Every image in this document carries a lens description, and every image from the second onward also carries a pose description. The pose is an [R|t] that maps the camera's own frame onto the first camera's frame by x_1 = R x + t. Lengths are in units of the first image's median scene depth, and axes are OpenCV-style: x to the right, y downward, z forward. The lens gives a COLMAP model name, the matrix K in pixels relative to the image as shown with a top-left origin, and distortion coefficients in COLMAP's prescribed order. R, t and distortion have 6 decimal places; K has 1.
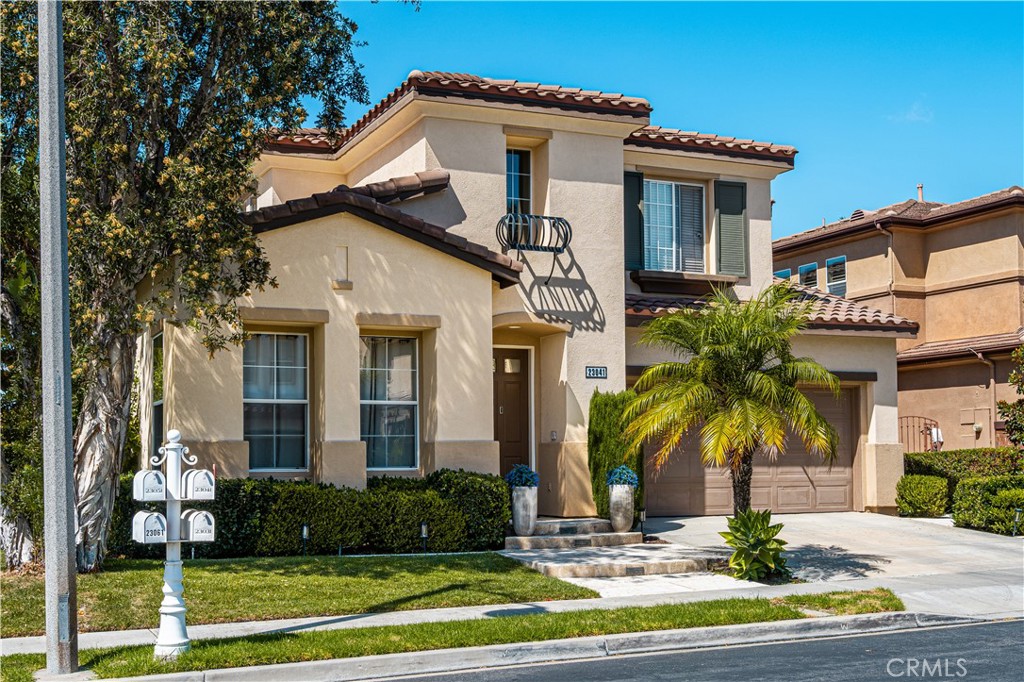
lens RADIAL K [[1354.4, 0, 510.8], [0, 1354.4, 338.8], [0, 0, 1]] dist [-0.017057, 0.000000]
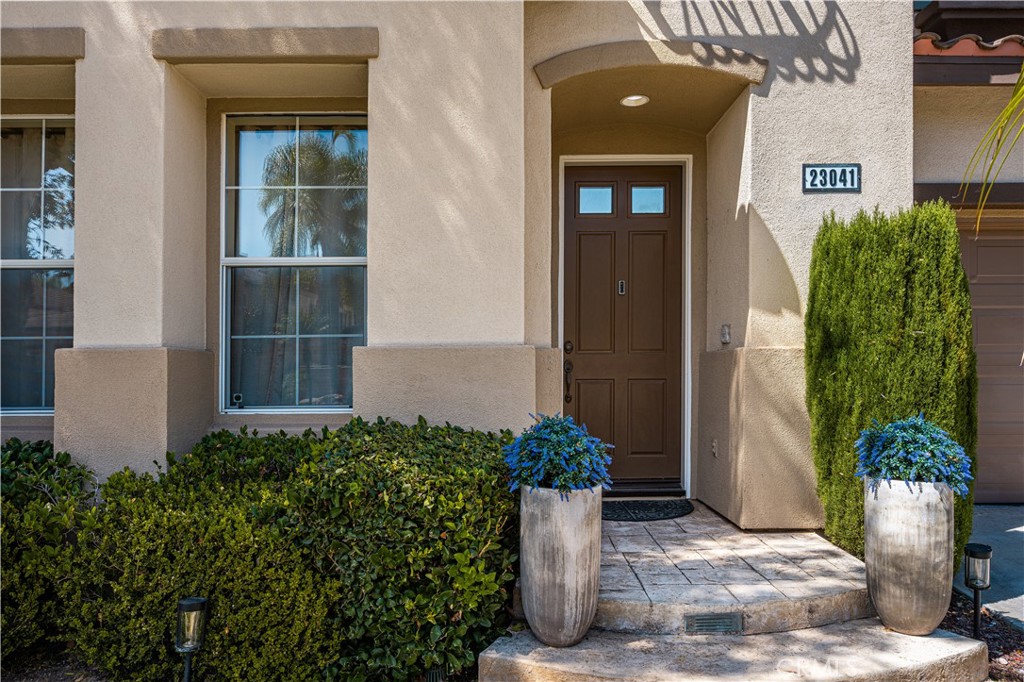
lens RADIAL K [[671.4, 0, 508.9], [0, 671.4, 349.9], [0, 0, 1]] dist [0.005748, -0.000557]
pose [[0.907411, -0.004177, -0.420223, 0.059458], [0.031963, 0.997740, 0.059101, 0.061481], [0.419027, -0.067060, 0.905494, 0.775269]]
